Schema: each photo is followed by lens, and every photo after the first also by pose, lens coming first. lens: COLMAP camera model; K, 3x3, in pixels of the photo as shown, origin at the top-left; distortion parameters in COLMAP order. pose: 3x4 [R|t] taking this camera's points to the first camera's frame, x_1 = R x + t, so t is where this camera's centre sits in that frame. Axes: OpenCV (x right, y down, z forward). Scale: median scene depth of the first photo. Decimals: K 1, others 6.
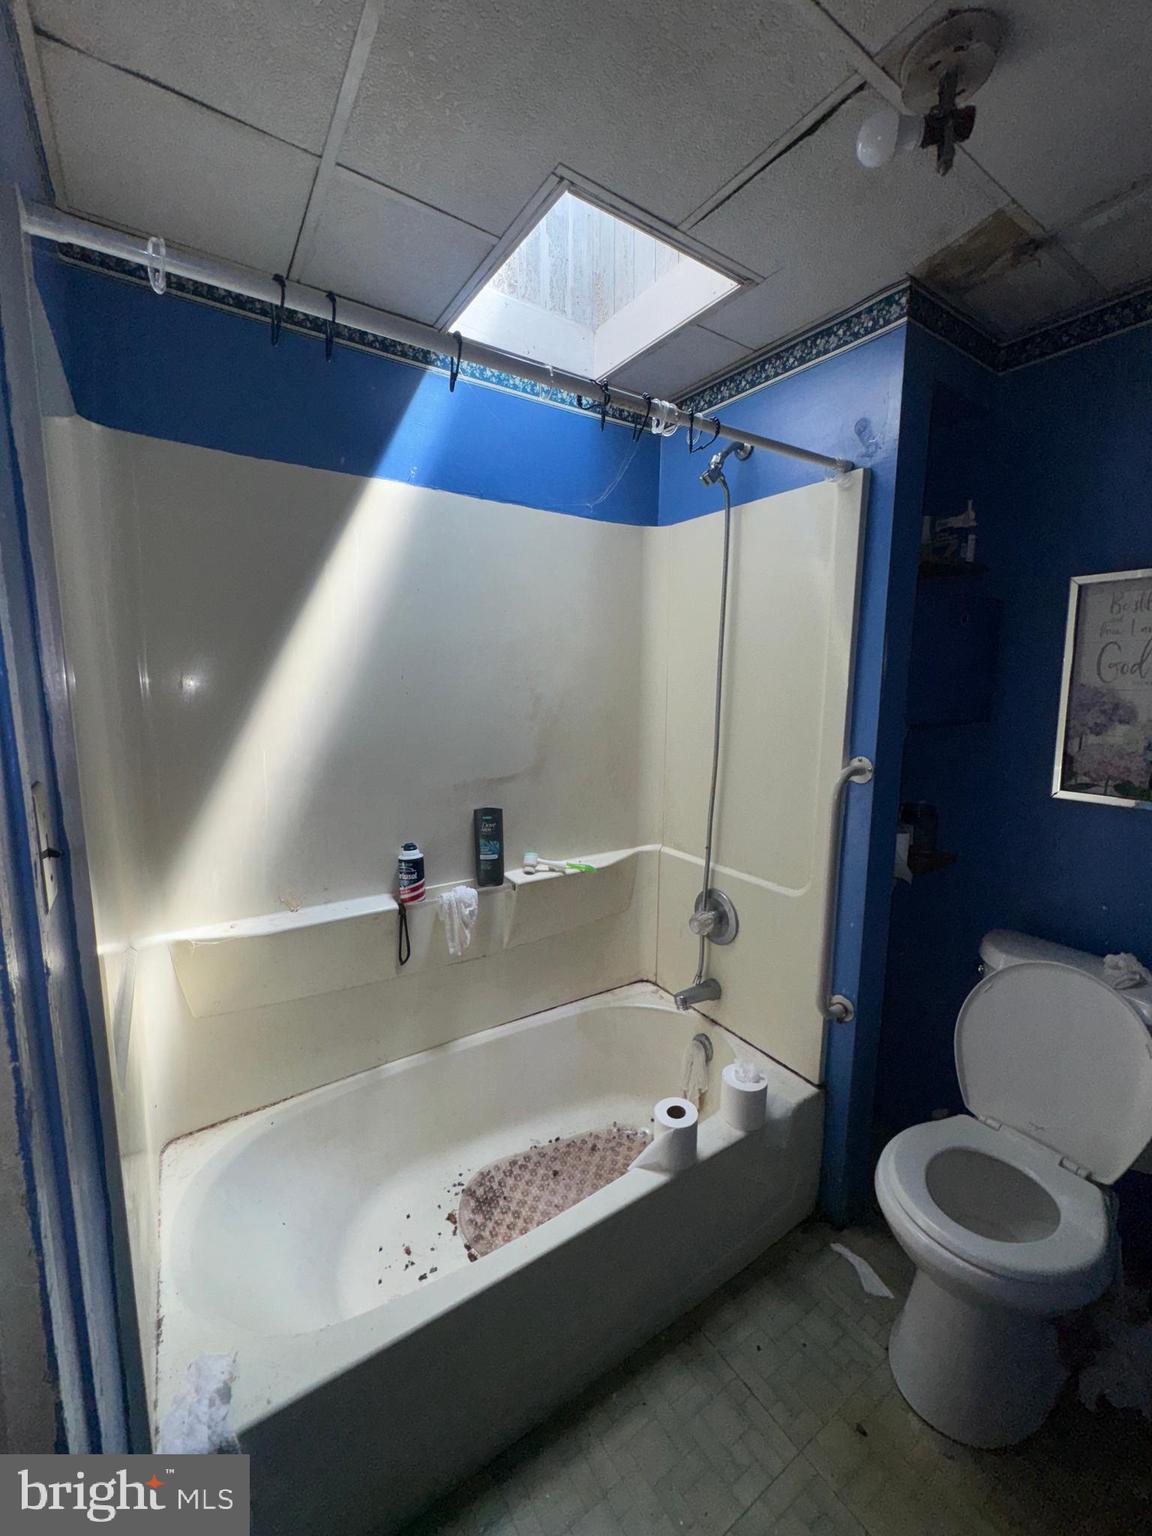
lens RADIAL K [[611.1, 0, 580.9], [0, 611.1, 767.0], [0, 0, 1]] dist [-0.000254, 0.000479]
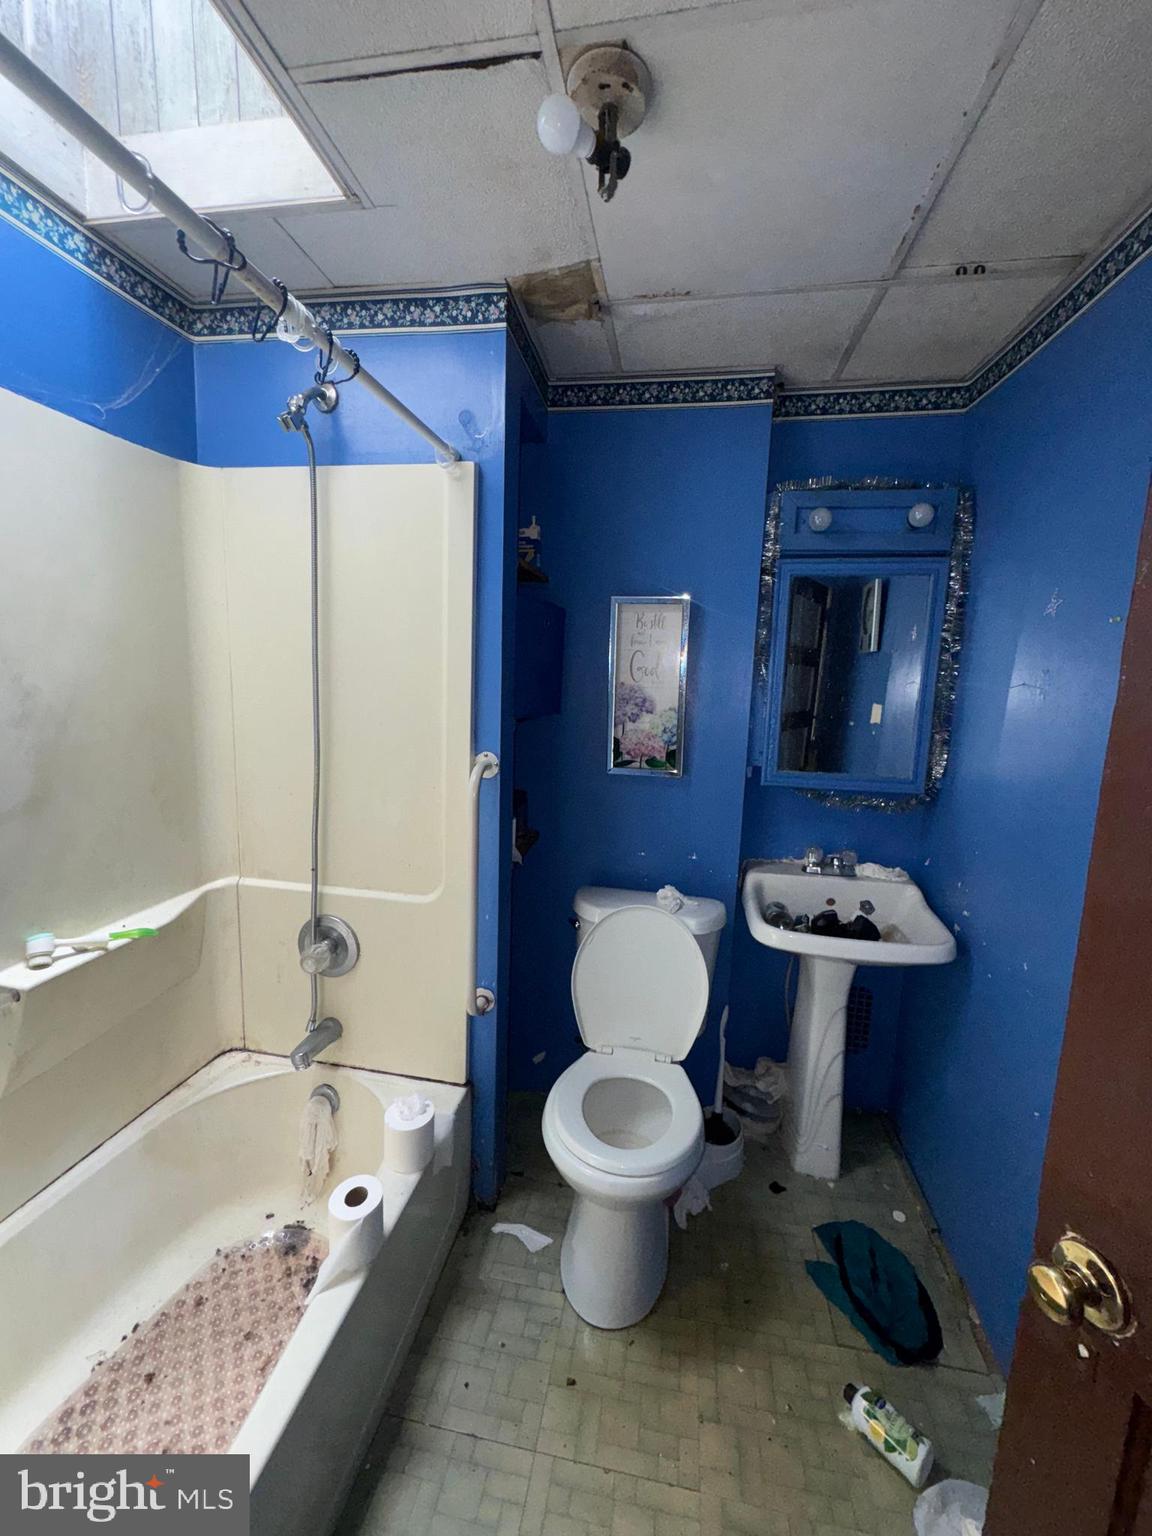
lens RADIAL K [[611.1, 0, 580.9], [0, 611.1, 767.0], [0, 0, 1]] dist [-0.000254, 0.000479]
pose [[0.697351, -0.087500, 0.711369, -0.141466], [0.070663, 0.996078, 0.053250, -0.031684], [-0.713238, 0.013133, 0.700799, 0.161938]]
